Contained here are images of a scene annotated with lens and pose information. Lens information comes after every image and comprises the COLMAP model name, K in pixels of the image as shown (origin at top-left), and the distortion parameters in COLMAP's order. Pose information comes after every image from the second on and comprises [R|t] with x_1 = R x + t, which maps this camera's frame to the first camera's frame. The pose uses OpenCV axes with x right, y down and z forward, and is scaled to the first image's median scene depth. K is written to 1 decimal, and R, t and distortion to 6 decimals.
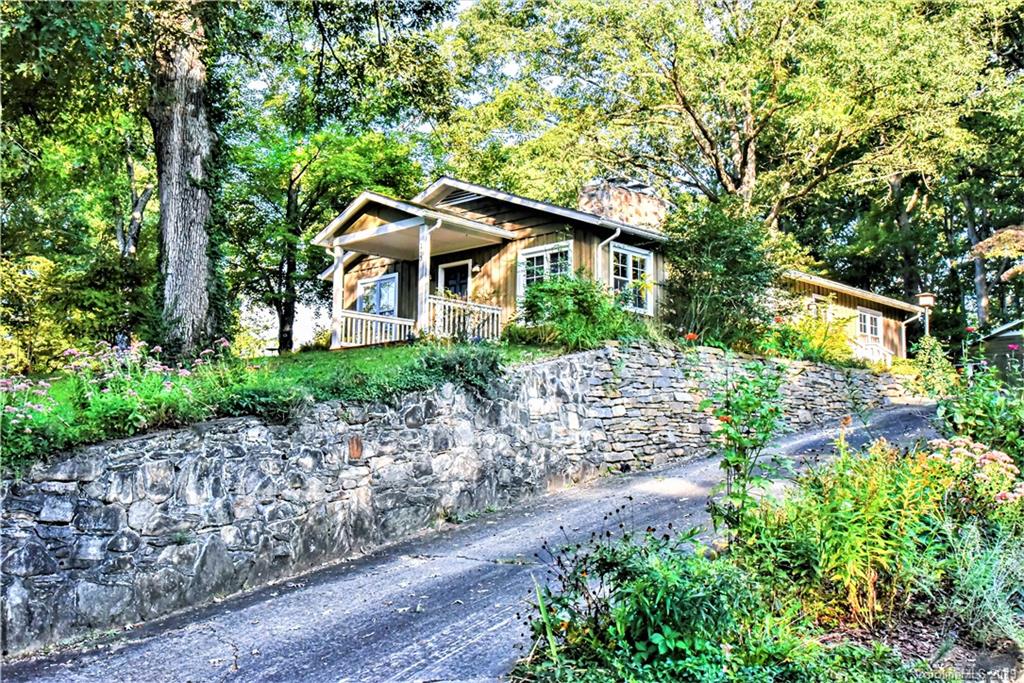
lens RADIAL K [[1113.3, 0, 511.8], [0, 1113.3, 341.9], [0, 0, 1]] dist [0.007941, 0.000000]
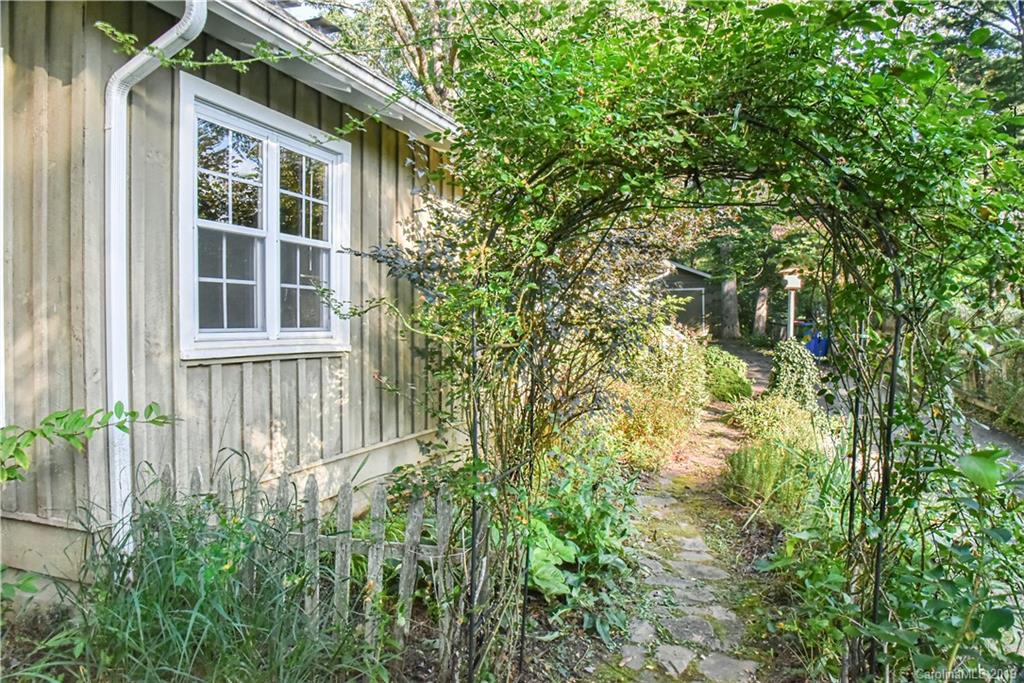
lens RADIAL K [[703.1, 0, 513.6], [0, 703.1, 339.2], [0, 0, 1]] dist [-0.050476, -0.001194]
pose [[0.884958, -0.016143, 0.465390, 0.078642], [-0.081420, 0.978640, 0.188769, -0.067925], [-0.458497, -0.204945, 0.864742, 0.815985]]
